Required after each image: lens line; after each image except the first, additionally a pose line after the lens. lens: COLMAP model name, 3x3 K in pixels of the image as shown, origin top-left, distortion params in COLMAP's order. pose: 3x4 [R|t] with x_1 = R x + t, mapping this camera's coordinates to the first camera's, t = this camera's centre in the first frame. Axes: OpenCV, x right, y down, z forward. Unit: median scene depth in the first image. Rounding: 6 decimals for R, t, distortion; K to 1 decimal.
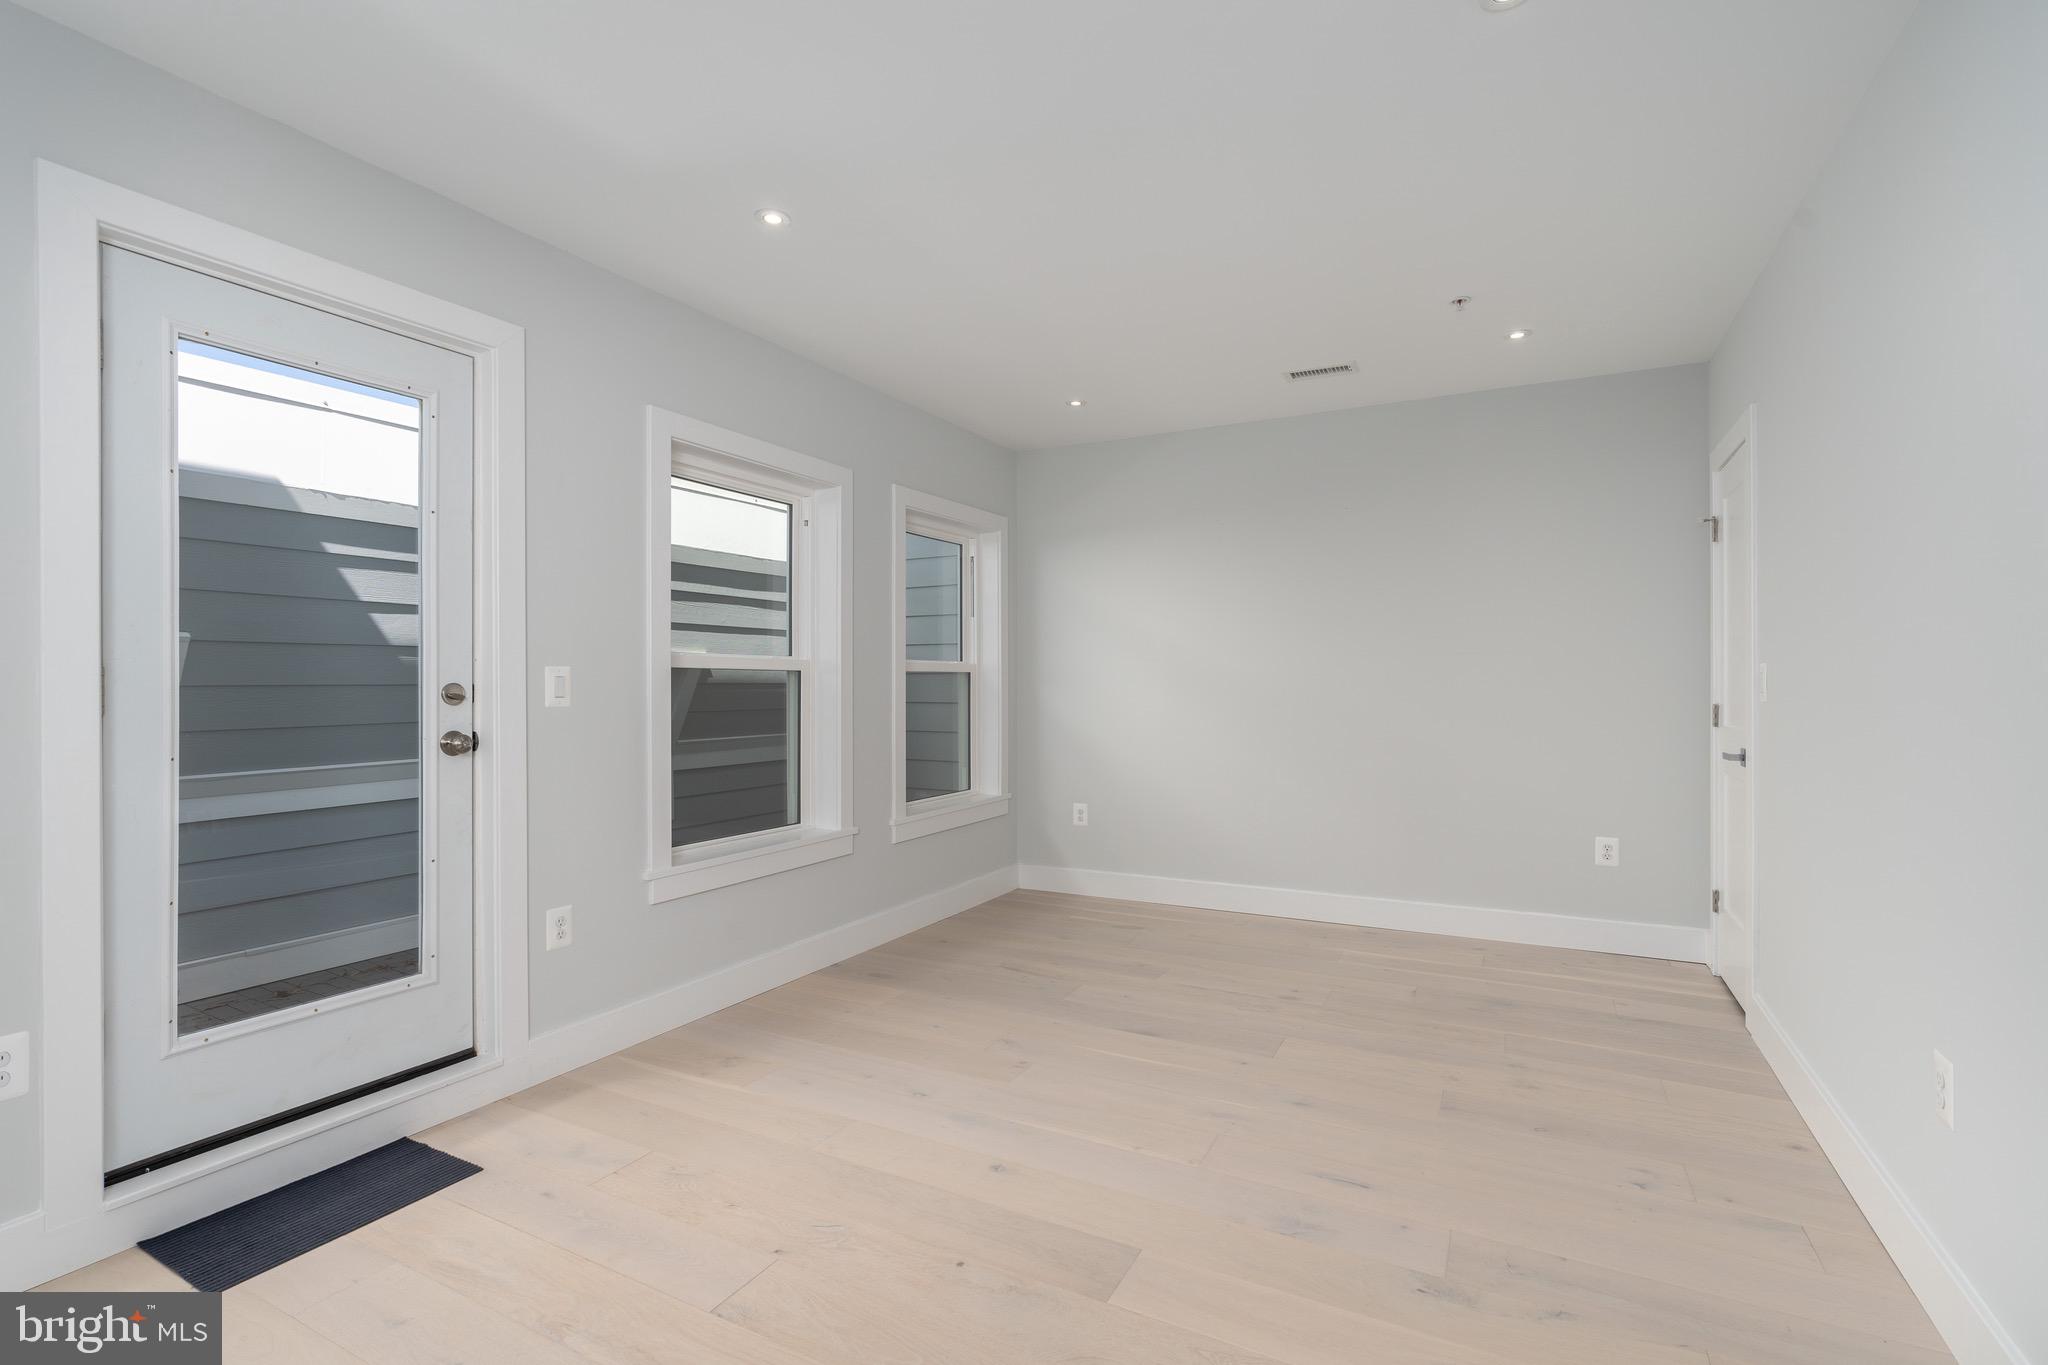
lens RADIAL K [[946.2, 0, 1027.9], [0, 946.2, 684.8], [0, 0, 1]] dist [-0.010899, 0.003874]
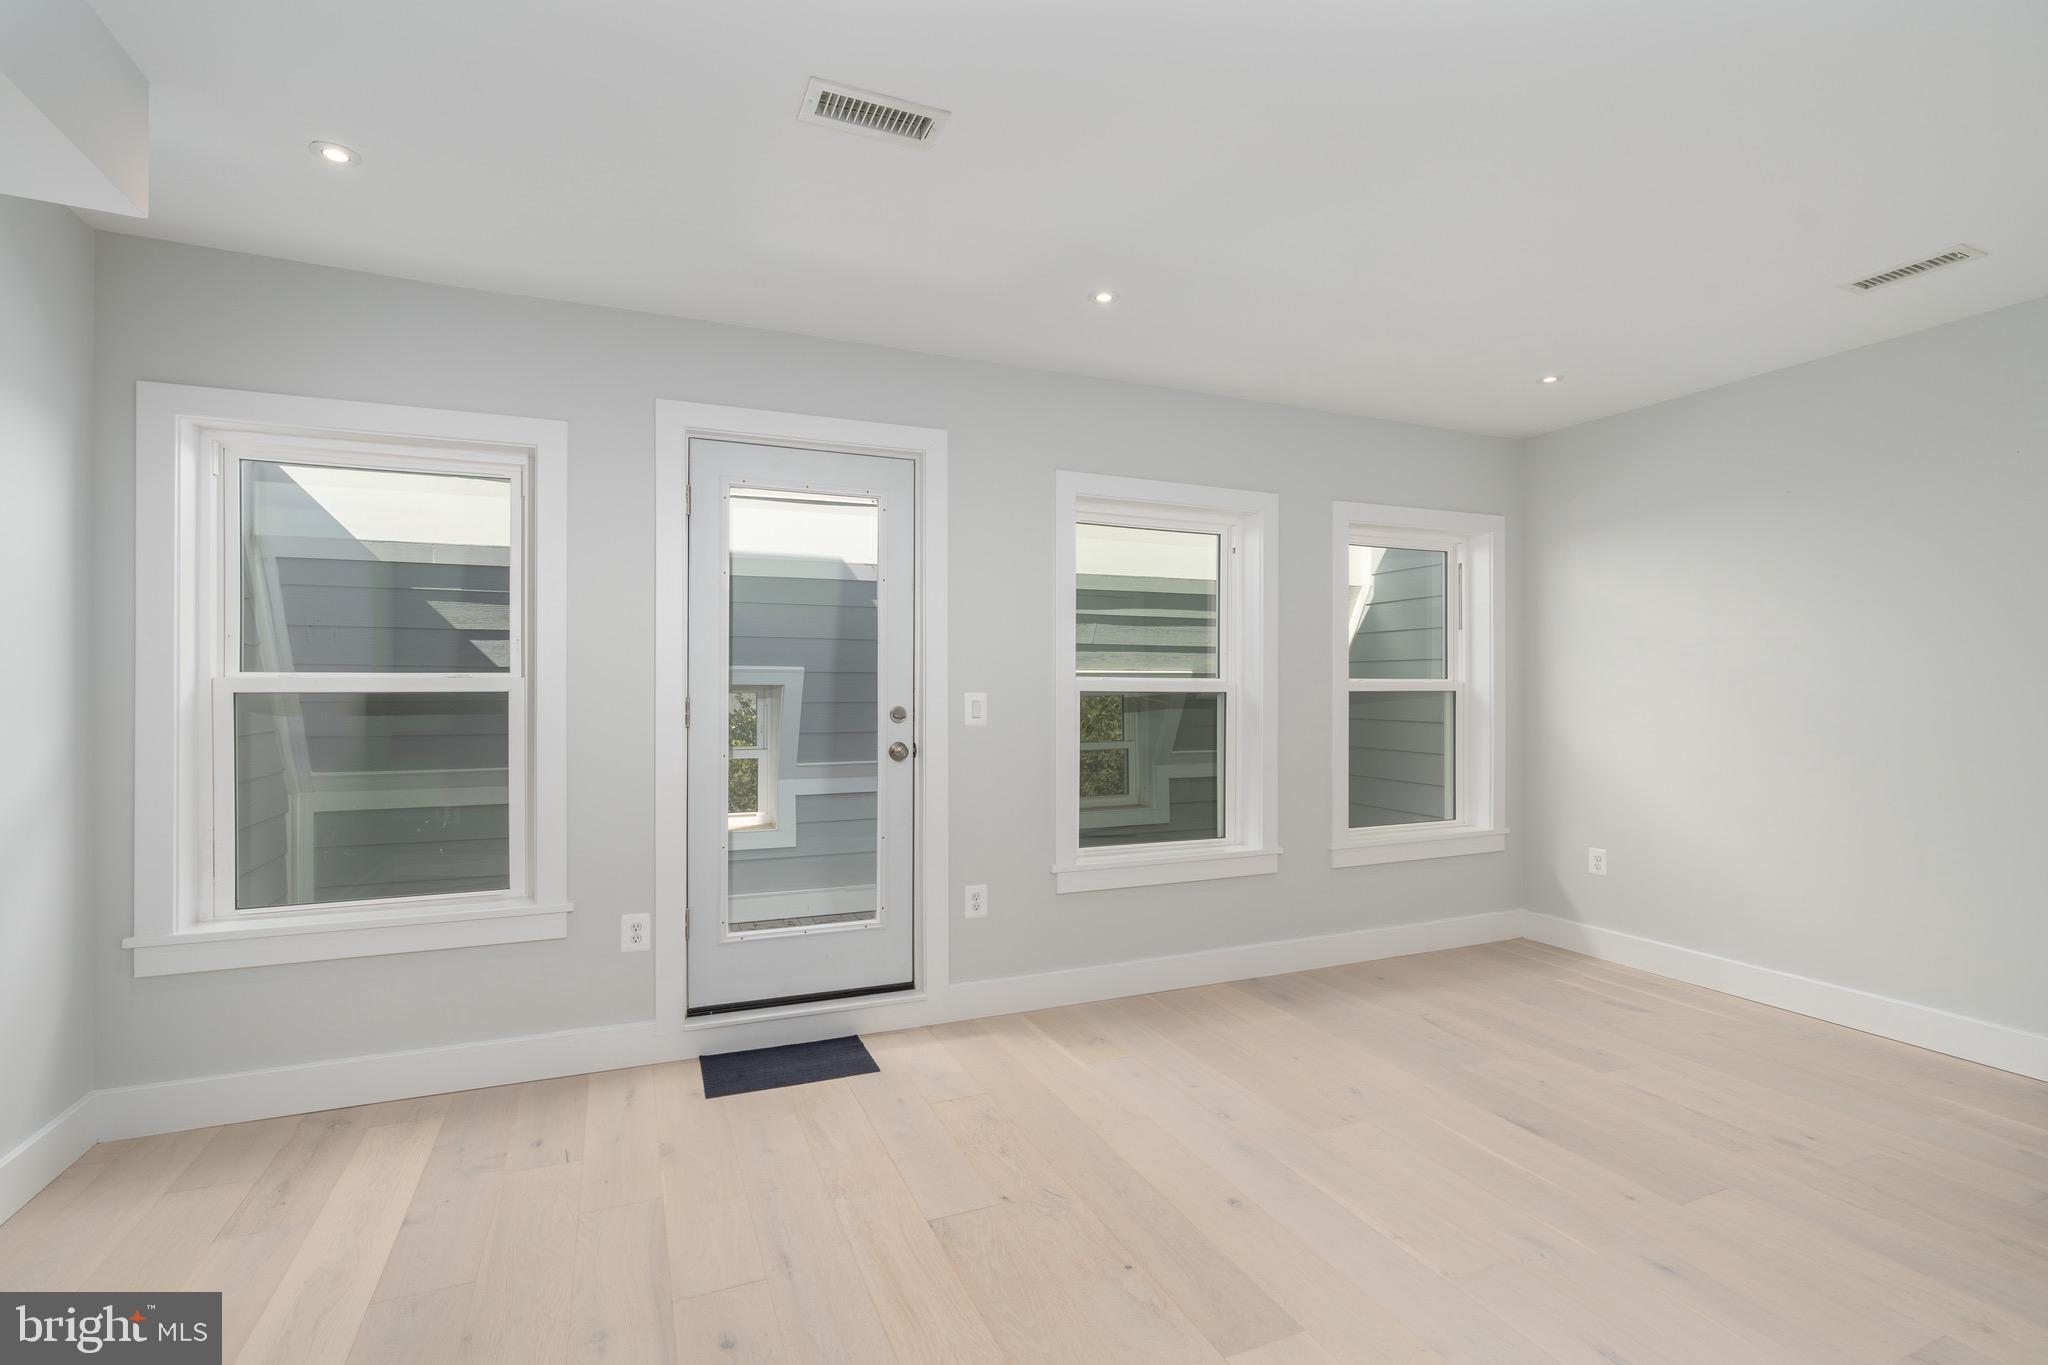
lens RADIAL K [[946.2, 0, 1032.1], [0, 946.2, 683.1], [0, 0, 1]] dist [-0.010899, 0.003874]
pose [[0.776609, 0.001700, -0.629981, 0.253841], [-0.004858, 0.999983, -0.003291, -0.020657], [0.629964, 0.005617, 0.776604, 0.049591]]
